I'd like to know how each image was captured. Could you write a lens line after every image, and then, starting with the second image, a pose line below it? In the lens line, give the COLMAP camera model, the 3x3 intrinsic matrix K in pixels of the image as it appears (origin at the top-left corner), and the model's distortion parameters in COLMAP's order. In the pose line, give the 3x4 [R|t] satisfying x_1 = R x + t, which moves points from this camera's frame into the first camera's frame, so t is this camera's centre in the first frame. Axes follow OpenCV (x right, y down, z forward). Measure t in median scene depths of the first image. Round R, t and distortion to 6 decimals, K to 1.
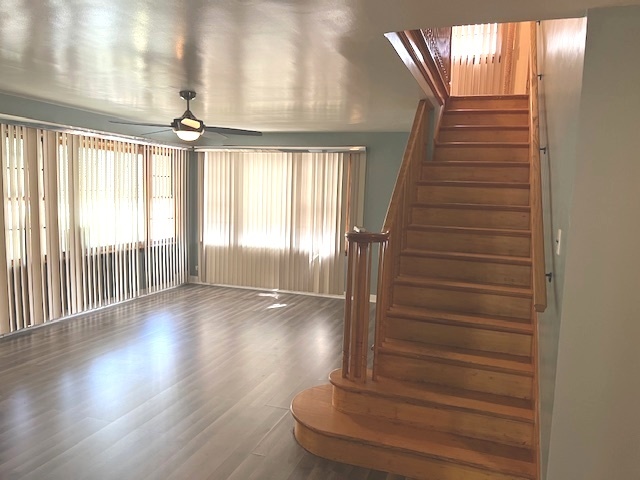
lens RADIAL K [[486.8, 0, 320.0], [0, 486.8, 240.0], [0, 0, 1]] dist [0.041995, -0.002893]
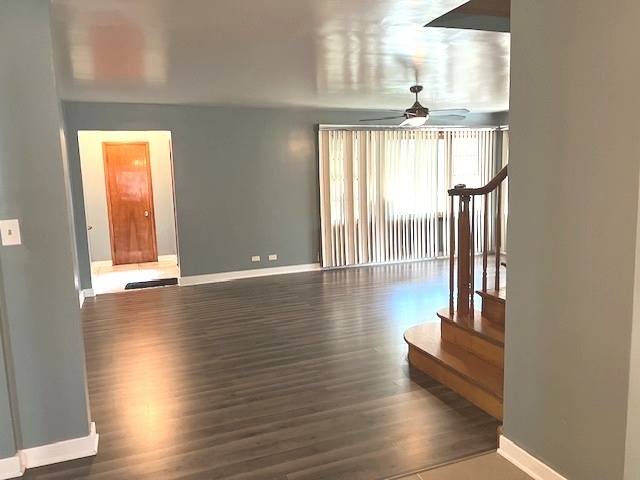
lens RADIAL K [[483.5, 0, 317.5], [0, 483.5, 236.0], [0, 0, 1]] dist [0.034646, -0.007837]
pose [[0.649654, 0.041422, -0.759101, 0.376891], [-0.026843, 0.999142, 0.031548, 0.035318], [0.759756, -0.000119, 0.650208, -0.008413]]
